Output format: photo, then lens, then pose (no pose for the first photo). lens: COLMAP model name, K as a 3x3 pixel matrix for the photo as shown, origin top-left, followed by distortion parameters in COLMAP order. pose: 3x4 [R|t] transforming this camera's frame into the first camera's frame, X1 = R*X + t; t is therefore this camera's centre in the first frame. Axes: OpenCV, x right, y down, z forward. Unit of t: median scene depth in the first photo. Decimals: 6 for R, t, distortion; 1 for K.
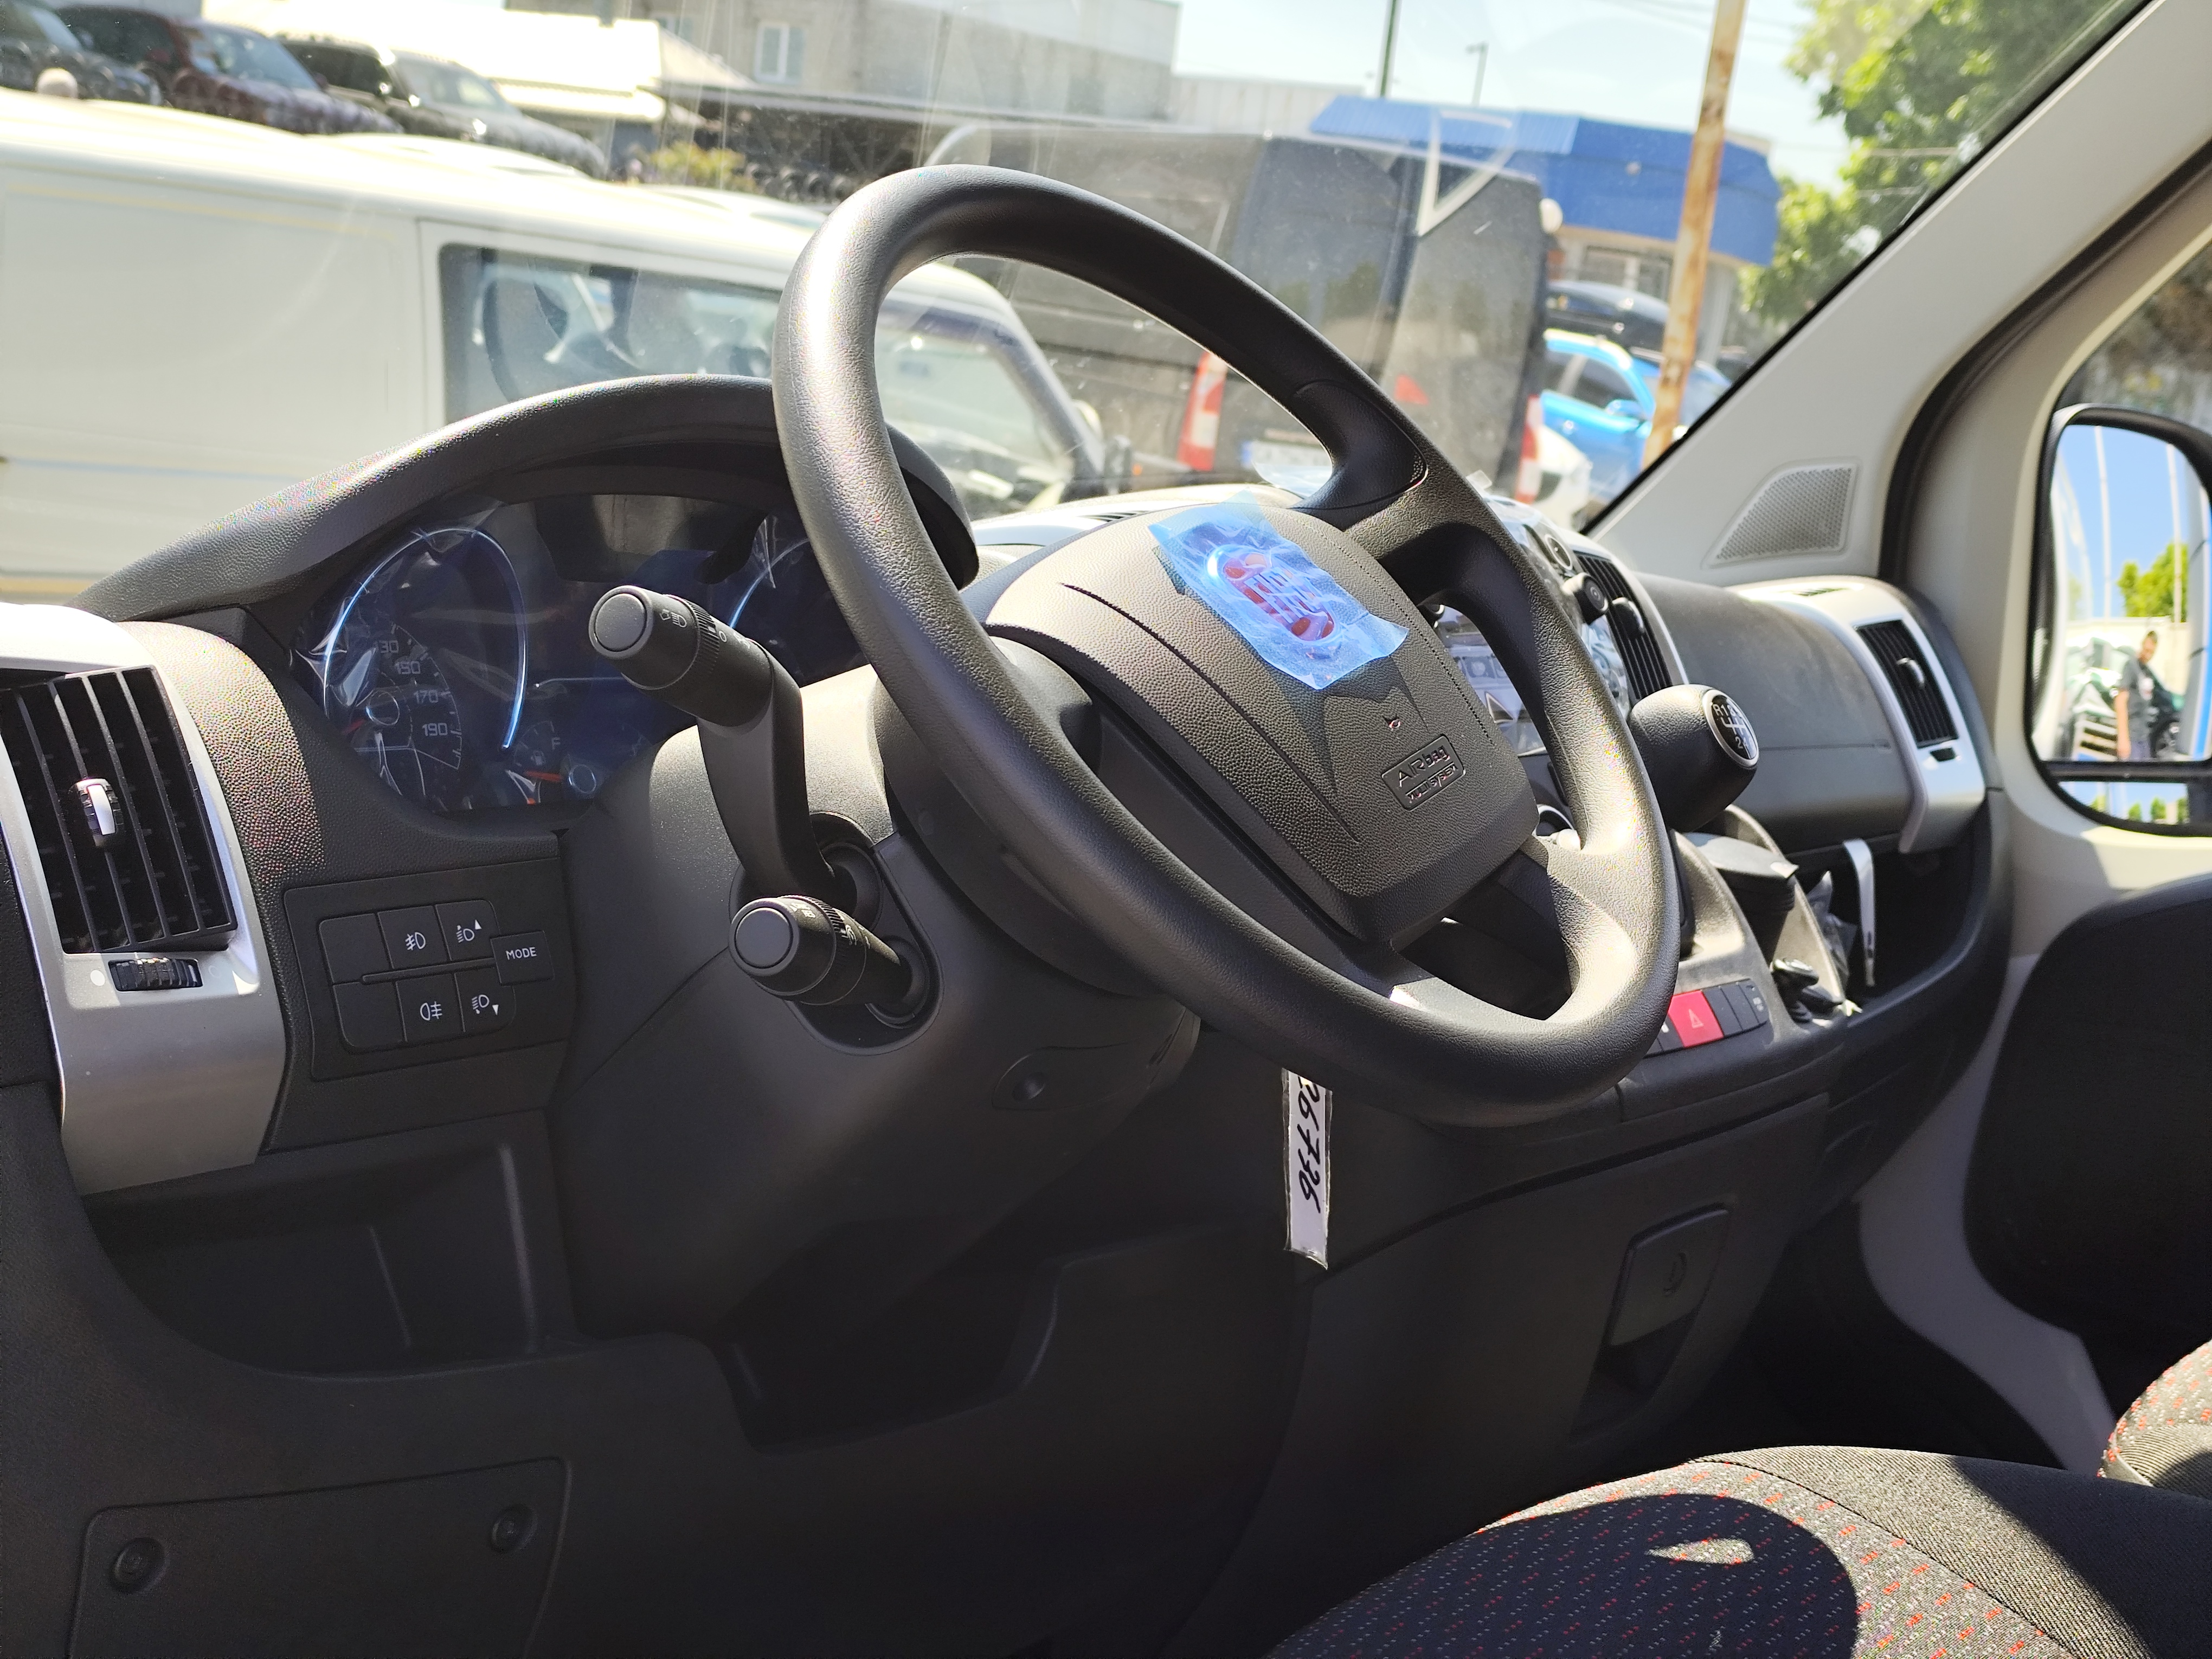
lens RADIAL K [[3037.6, 0, 1074.8], [0, 3037.6, 811.2], [0, 0, 1]] dist [0.035724, 0.000000]
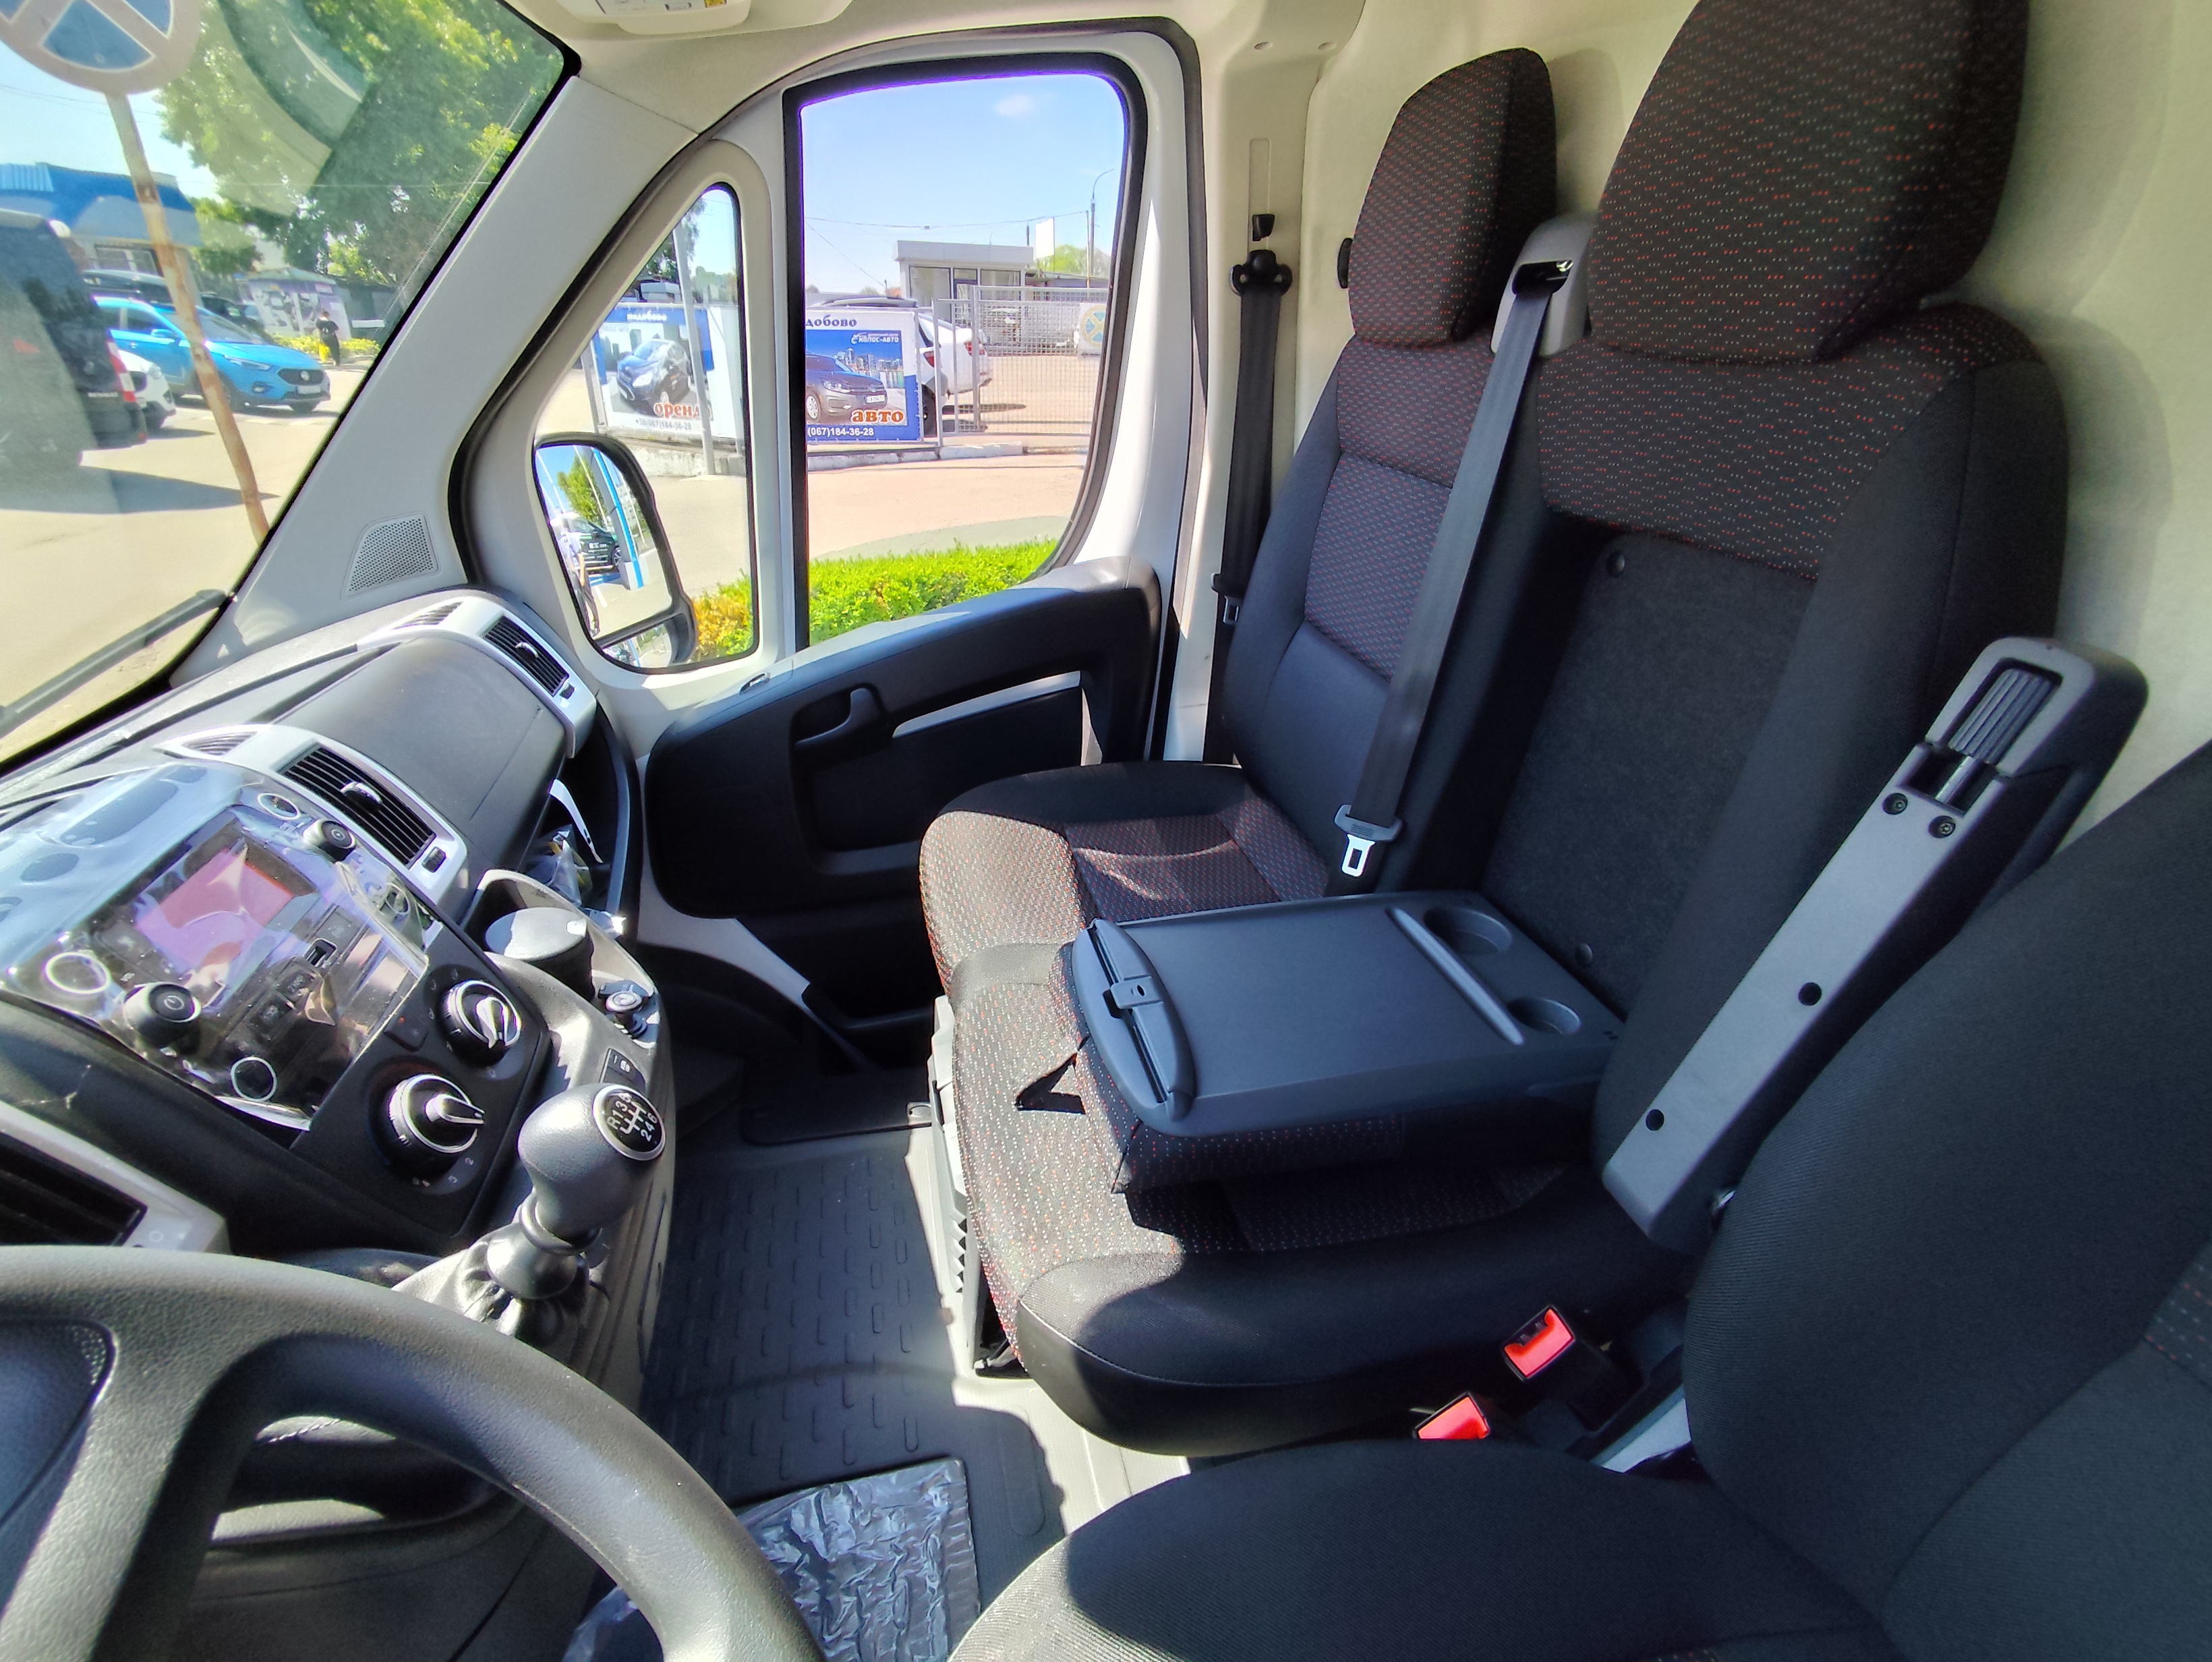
lens RADIAL K [[1017.5, 0, 1100.1], [0, 1017.5, 819.5], [0, 0, 1]] dist [-0.008131, 0.003330]
pose [[0.639342, -0.430693, 0.636982, 0.164772], [0.183369, 0.889908, 0.417660, -0.262449], [-0.746738, -0.150225, 0.647931, 0.781624]]
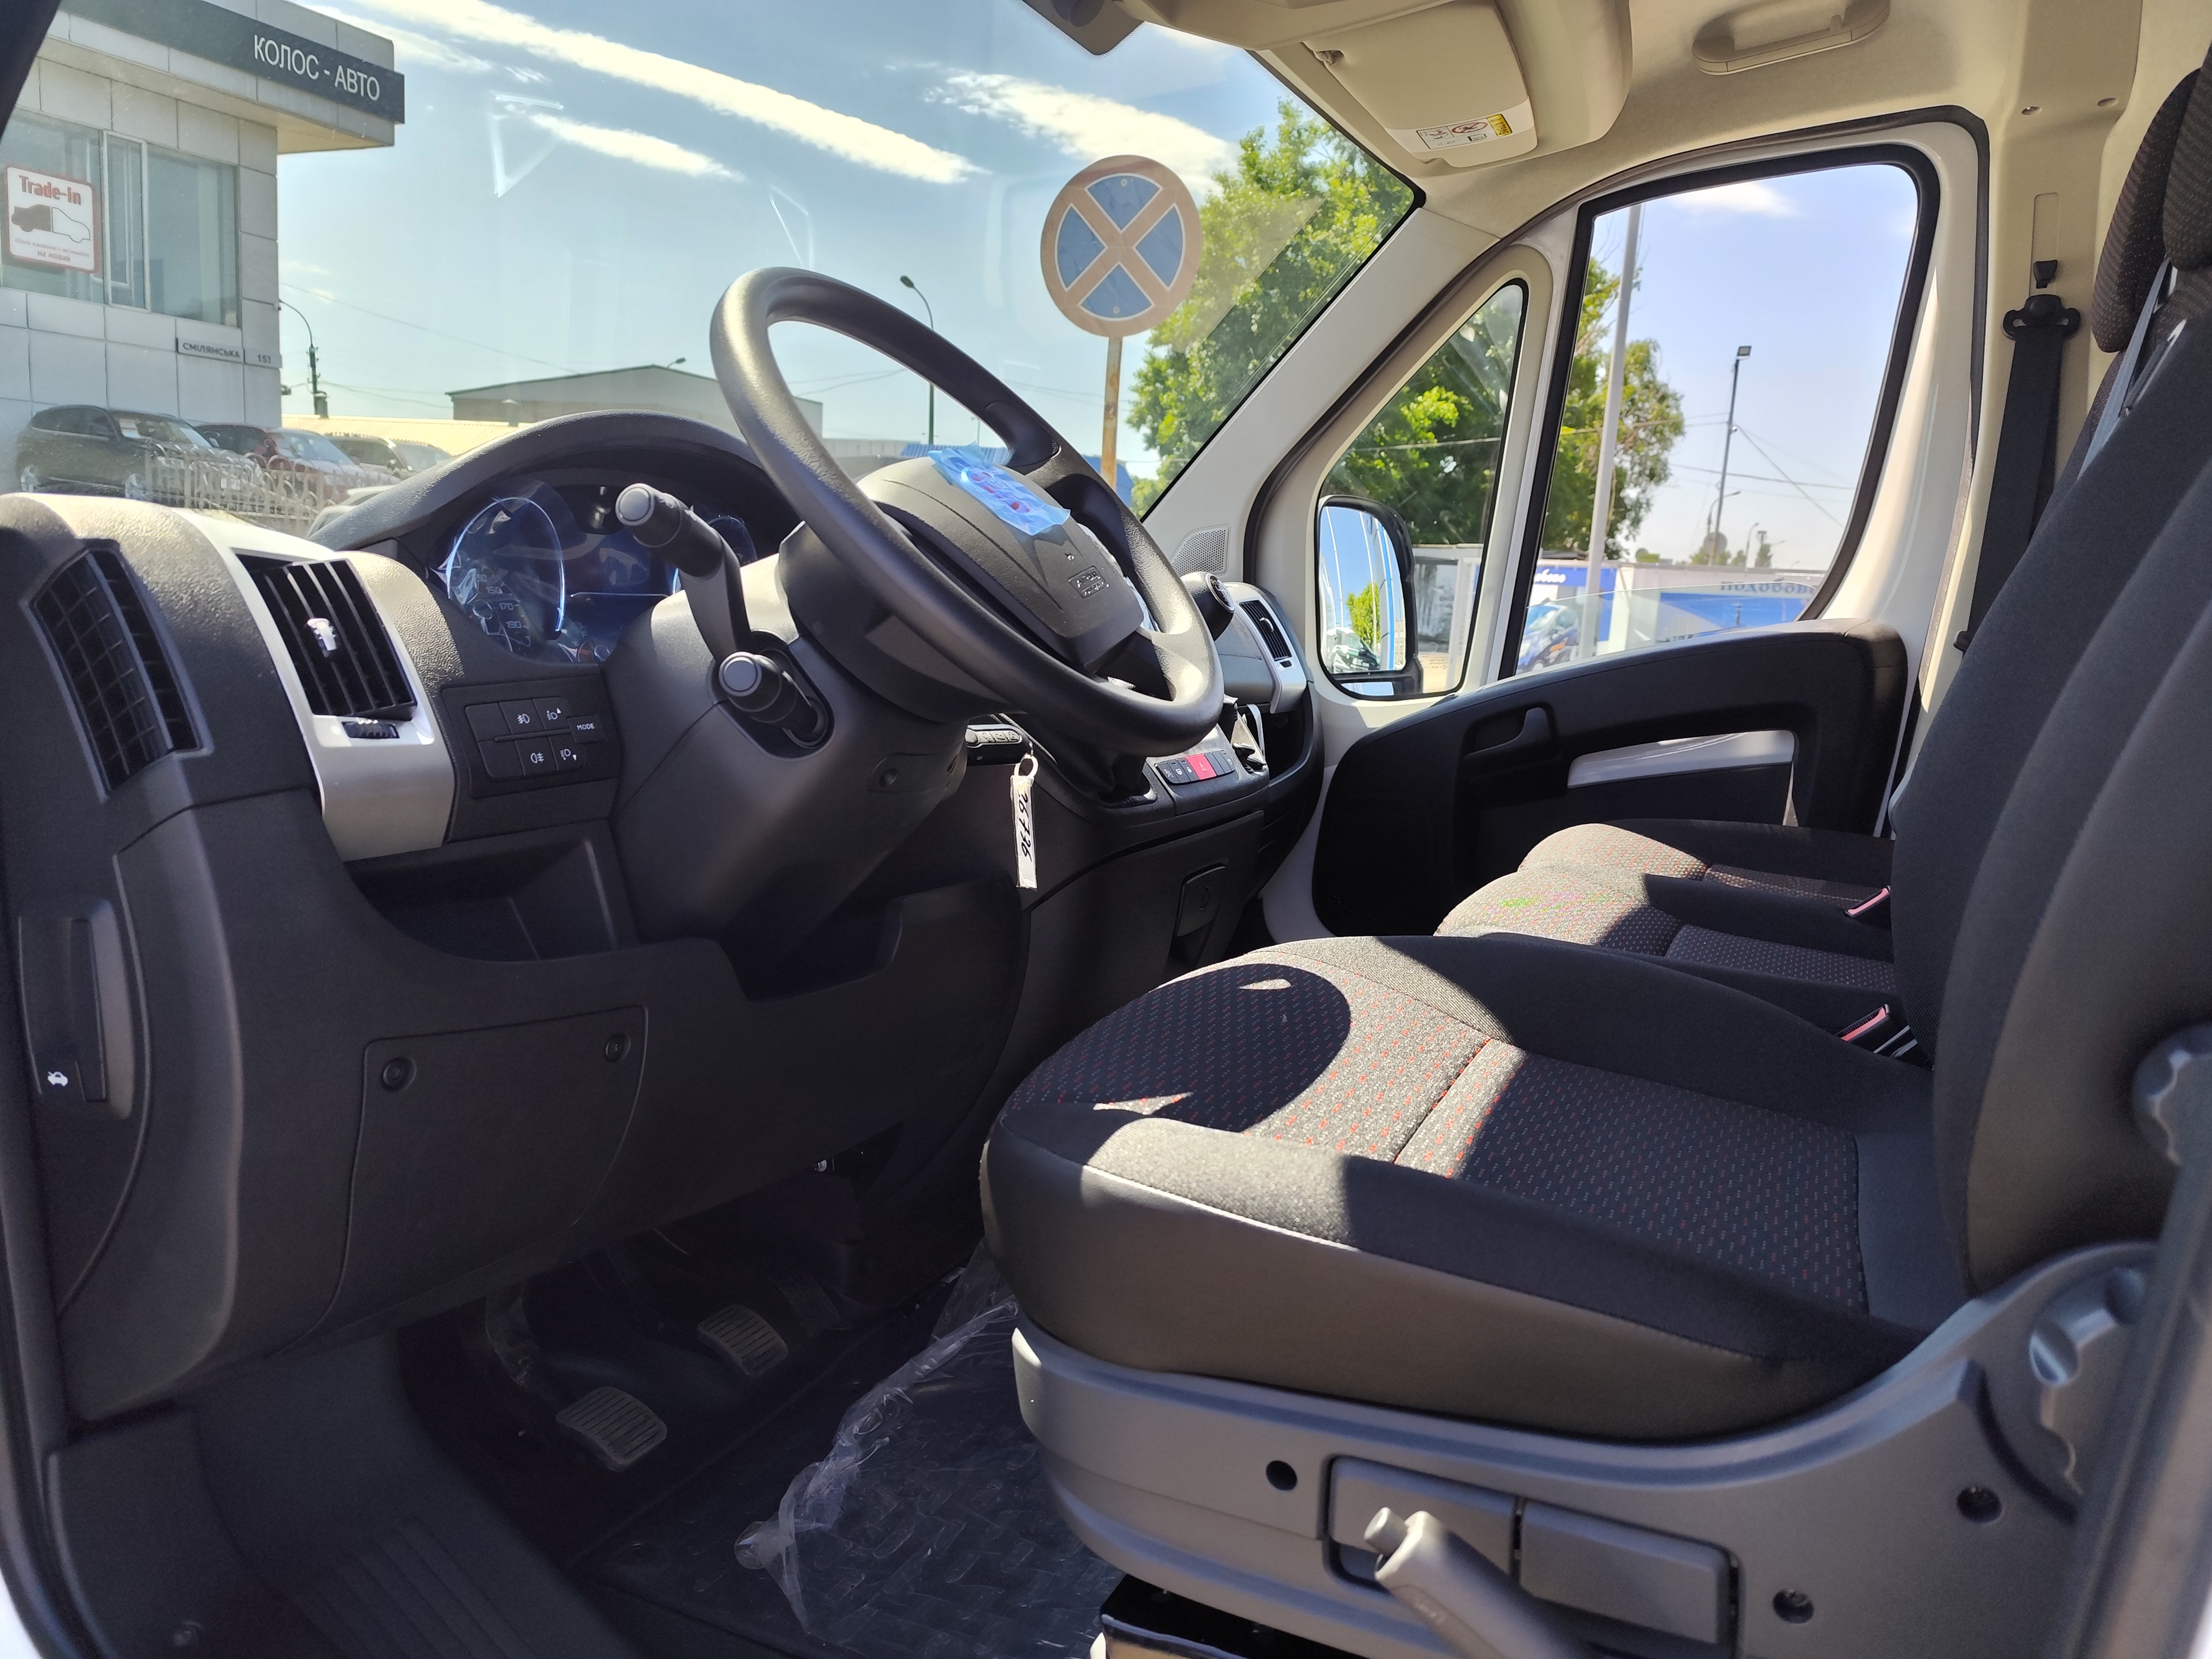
lens RADIAL K [[1529.6, 0, 1104.0], [0, 1529.6, 832.8], [0, 0, 1]] dist [0.022230, -0.028571]
pose [[0.977341, -0.093974, 0.189667, -0.061280], [0.091008, 0.995553, 0.024309, 0.108426], [-0.191108, -0.006497, 0.981547, 0.075270]]
